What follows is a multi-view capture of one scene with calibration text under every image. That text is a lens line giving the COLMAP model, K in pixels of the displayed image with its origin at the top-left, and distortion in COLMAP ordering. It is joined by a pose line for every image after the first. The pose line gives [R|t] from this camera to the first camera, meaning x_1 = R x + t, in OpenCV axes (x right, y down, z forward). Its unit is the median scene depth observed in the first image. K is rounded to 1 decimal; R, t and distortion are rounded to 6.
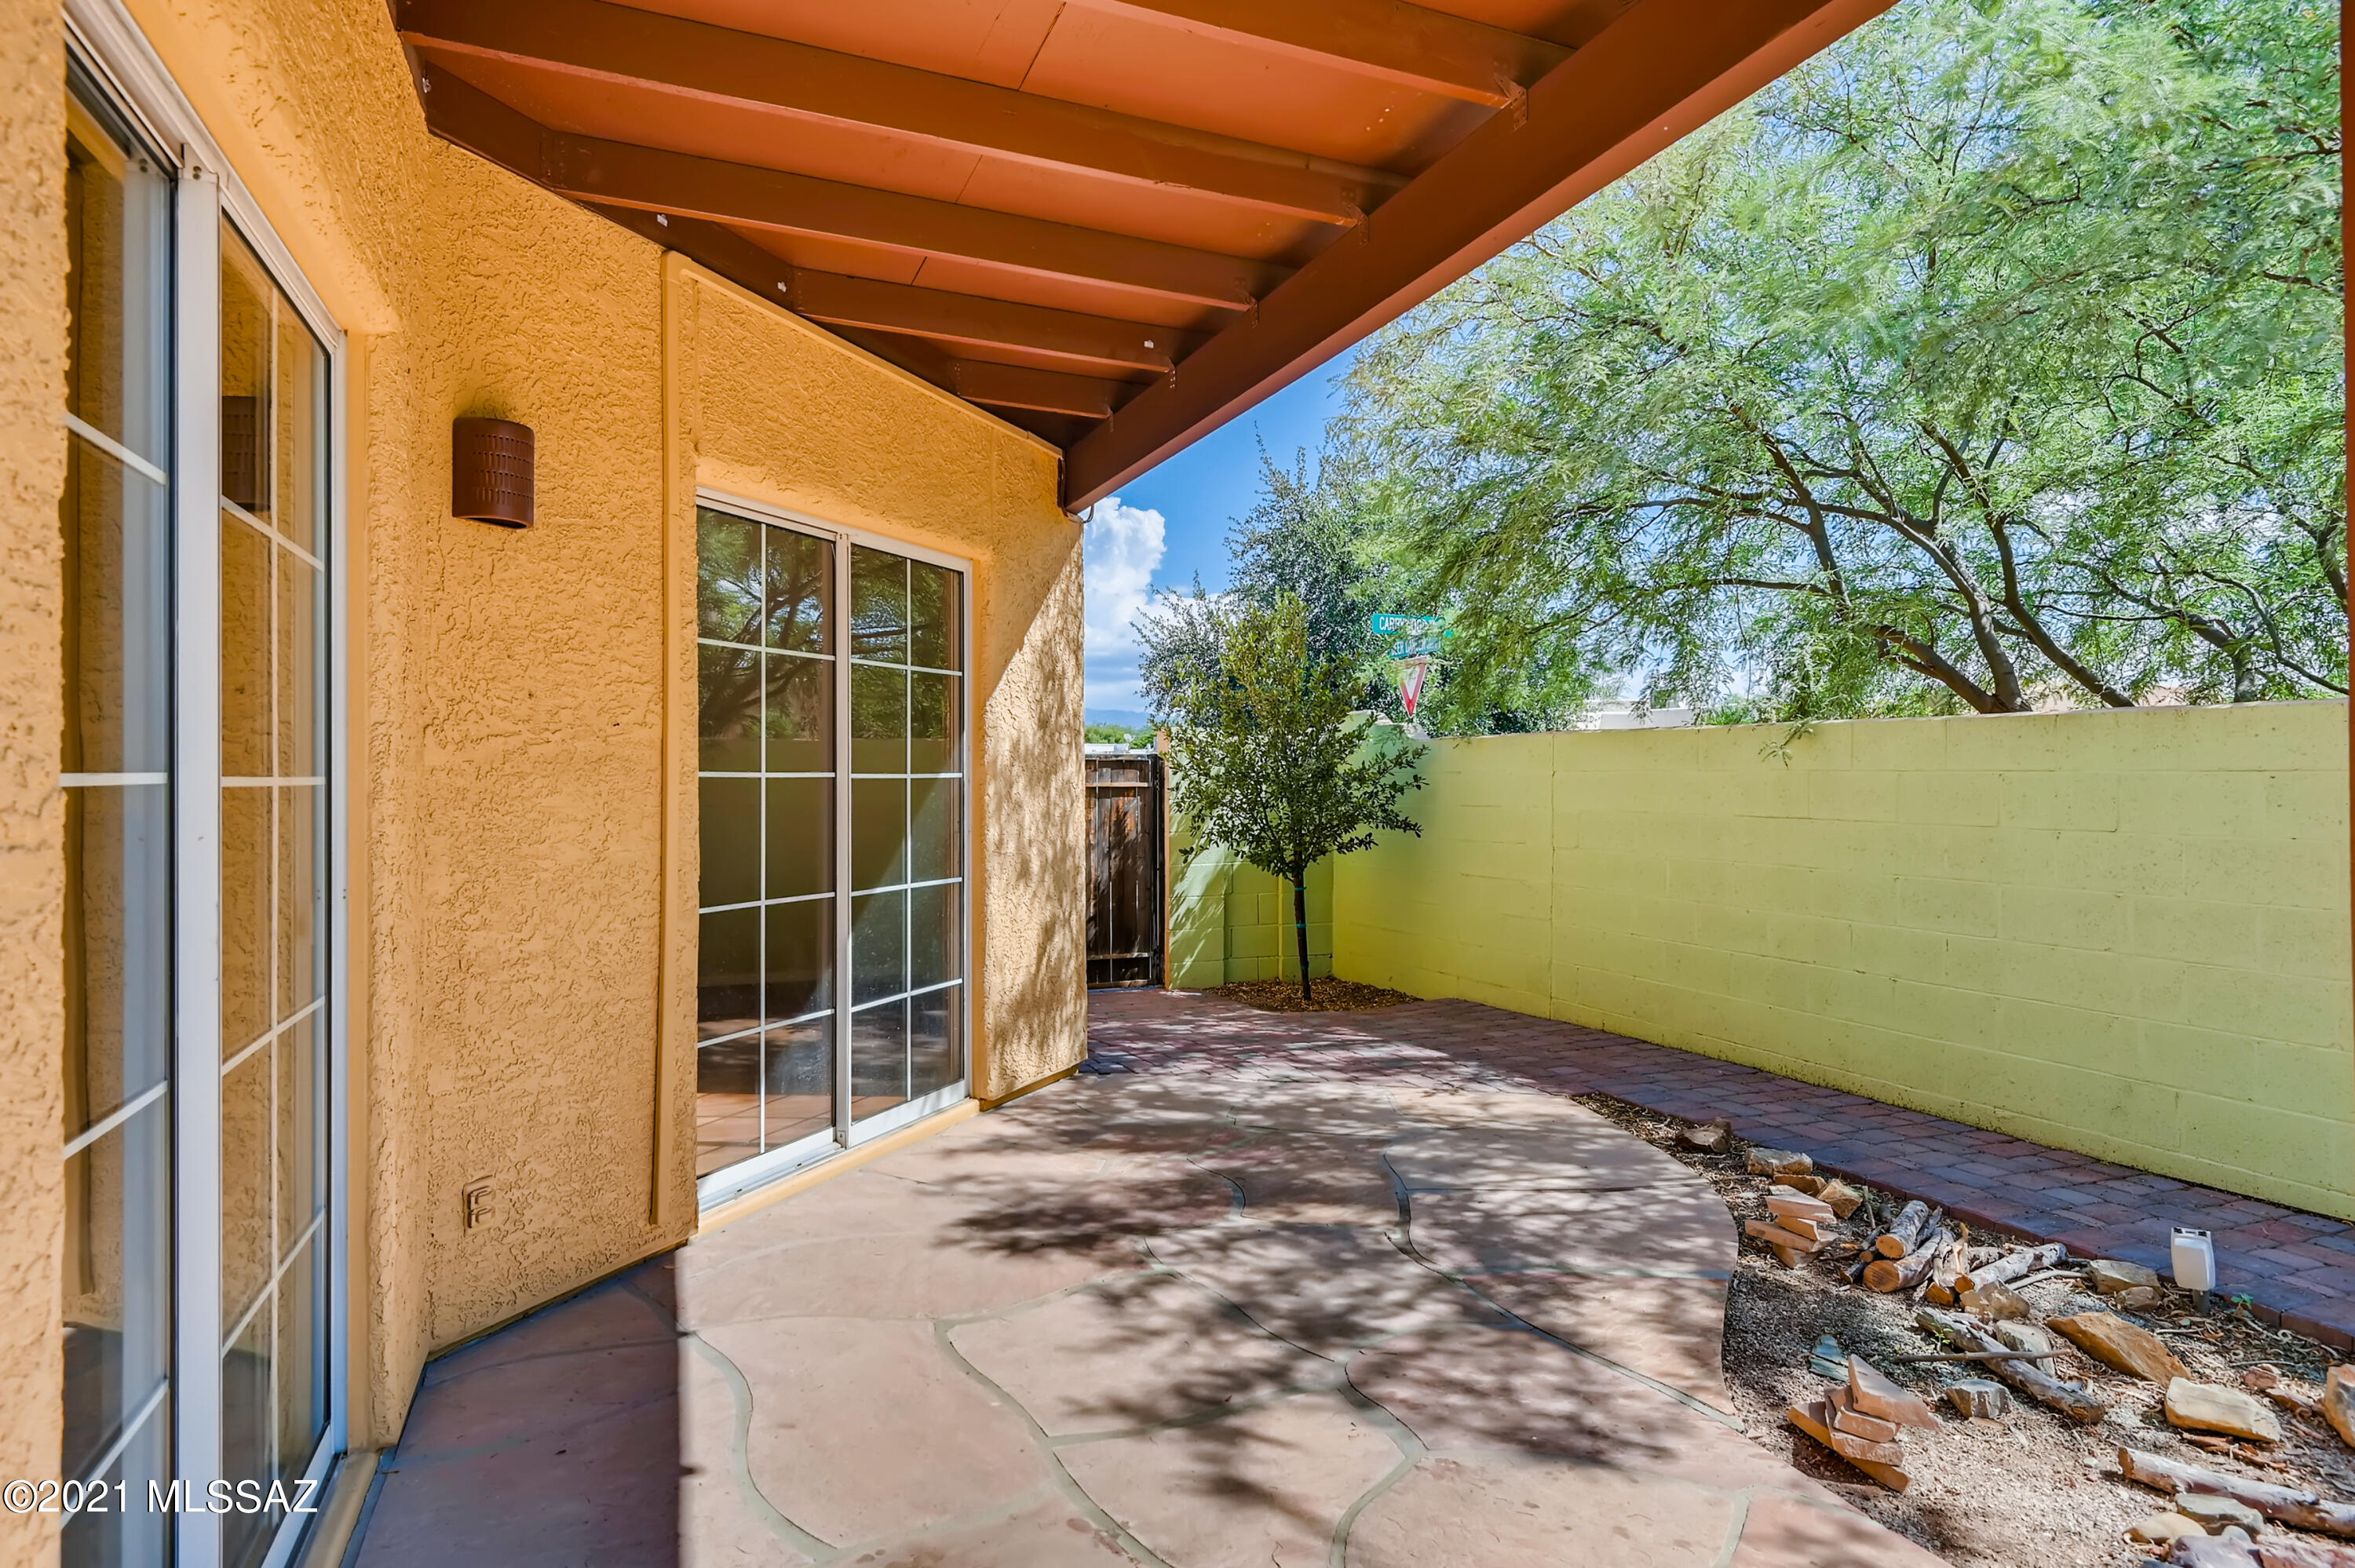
lens RADIAL K [[1312.1, 0, 1135.6], [0, 1312.1, 782.5], [0, 0, 1]] dist [-0.001199, -0.000204]
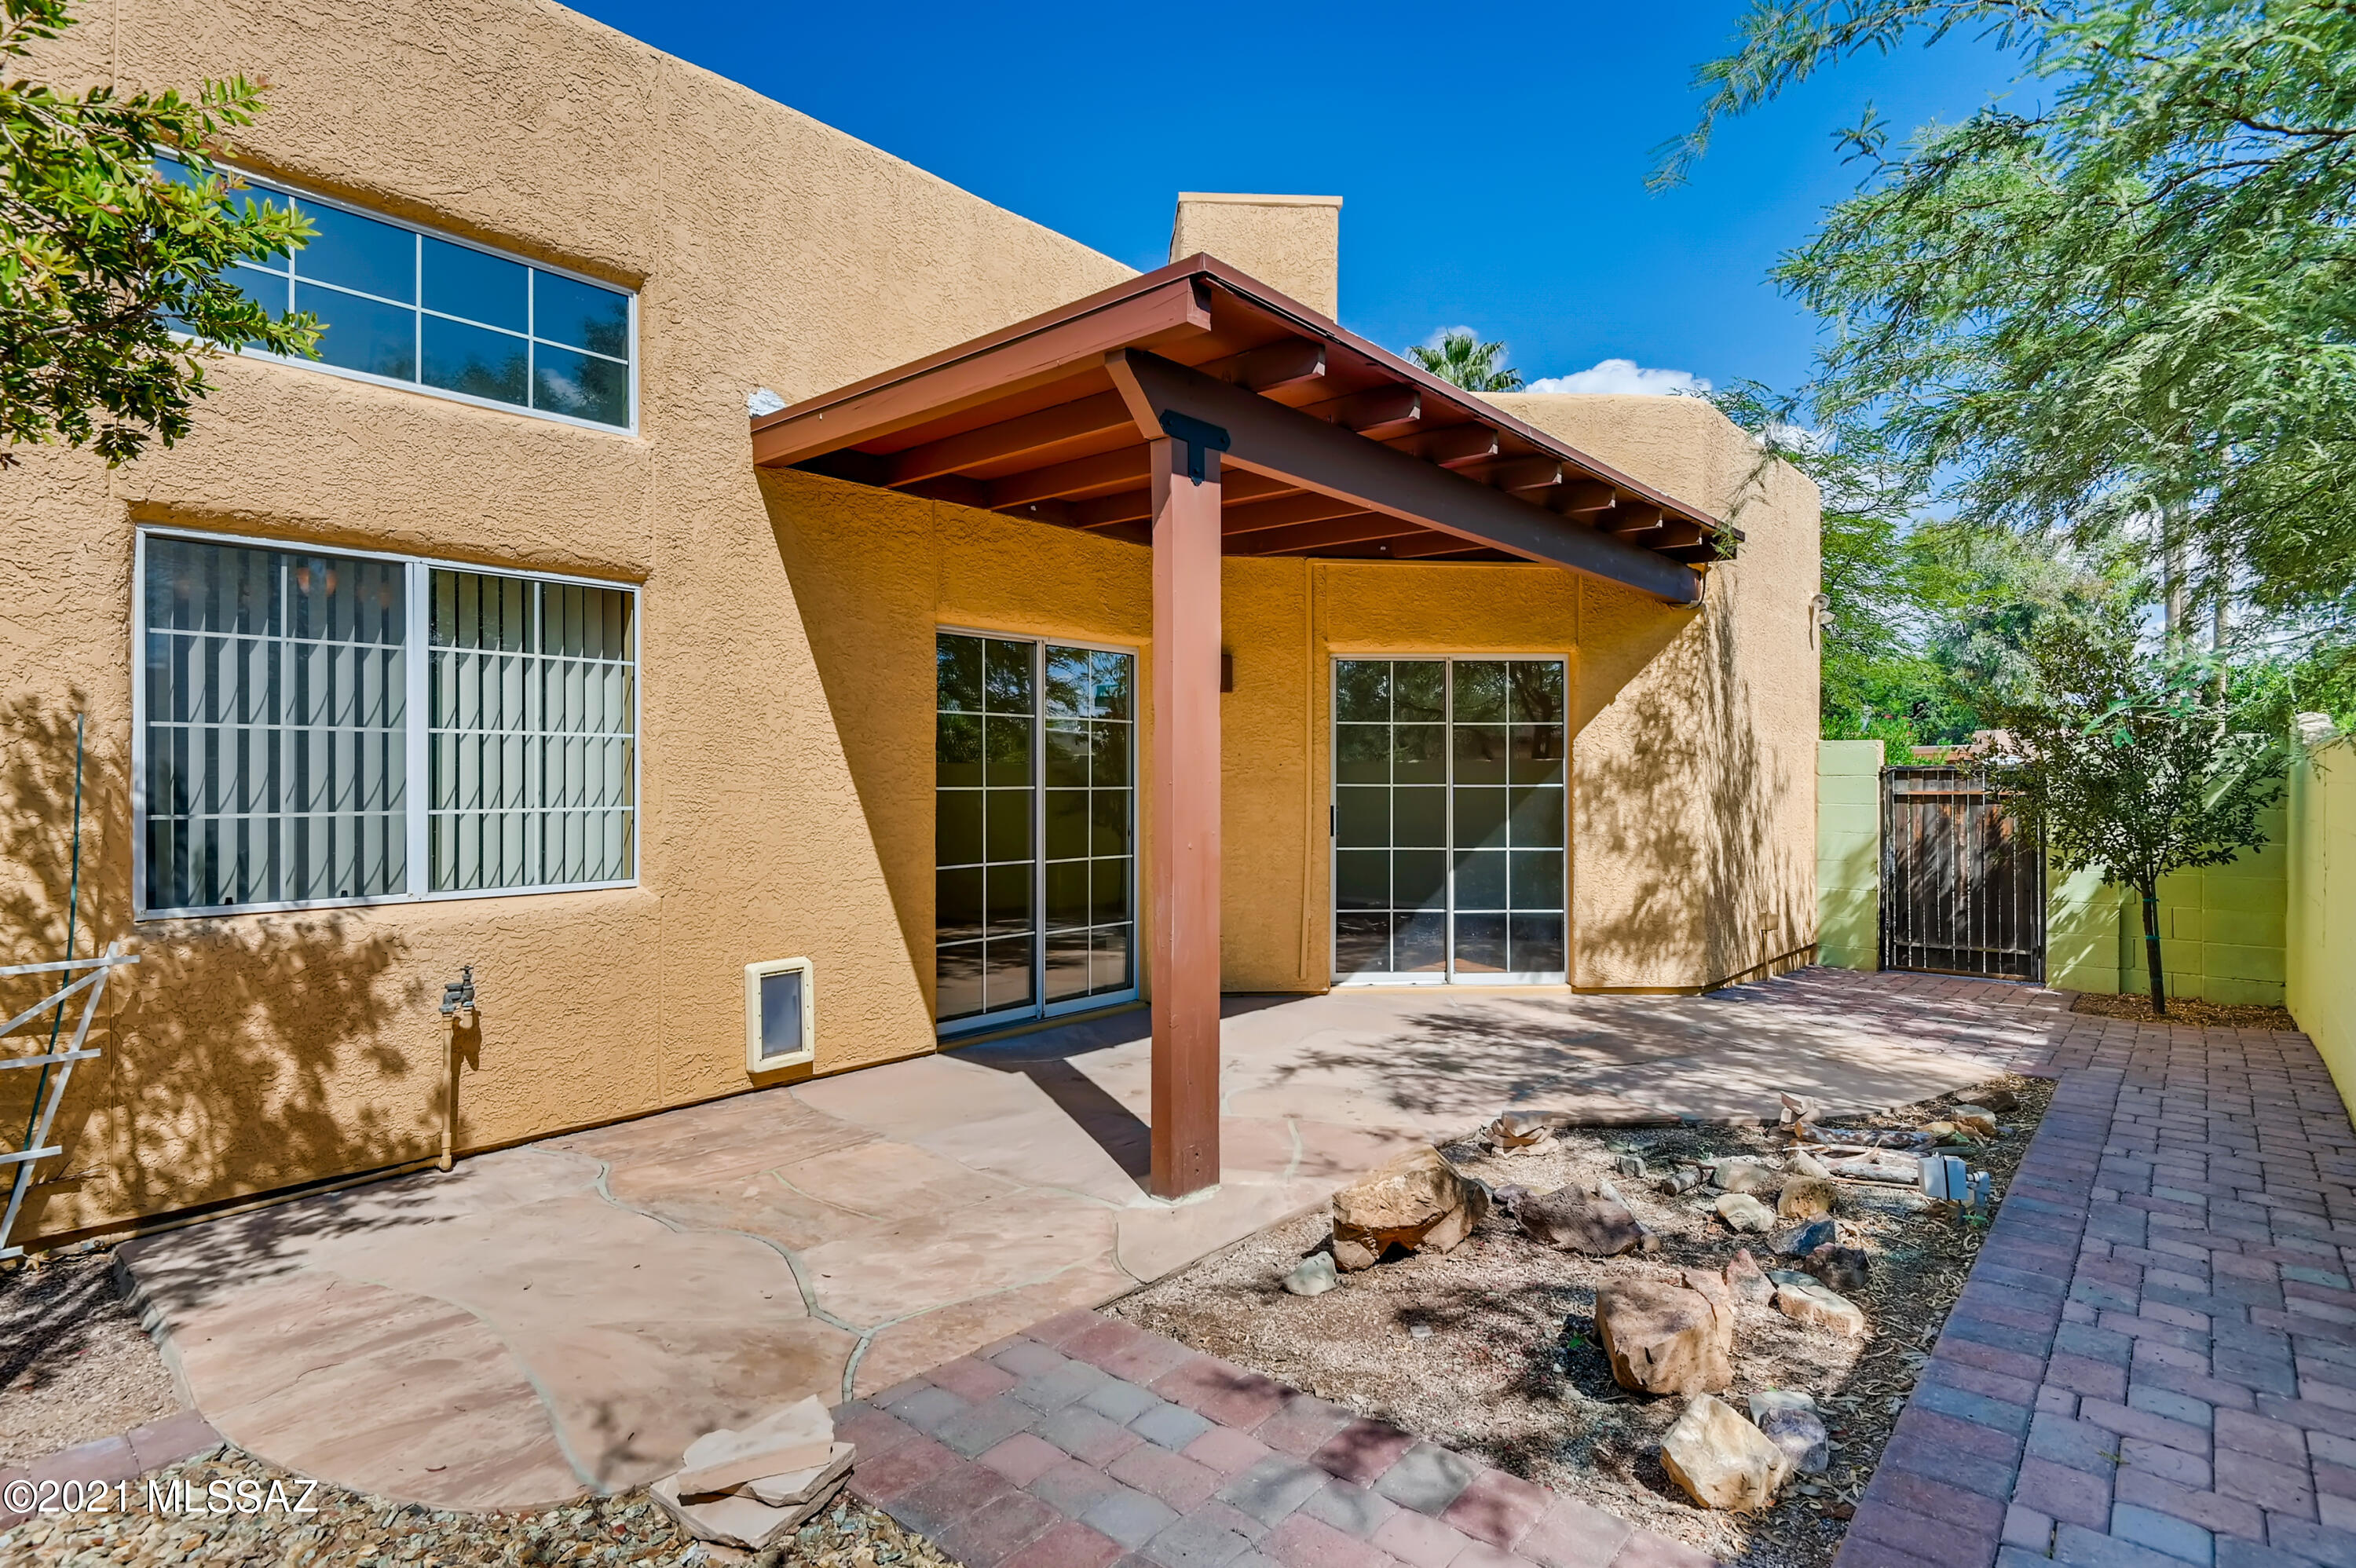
lens RADIAL K [[1187.7, 0, 1178.0], [0, 1187.7, 784.0], [0, 0, 1]] dist [0.027496, -0.021742]
pose [[0.477373, 0.010013, -0.878644, 1.220218], [-0.007992, 0.999943, 0.007053, -0.014805], [0.878665, 0.003656, 0.477426, -0.168106]]
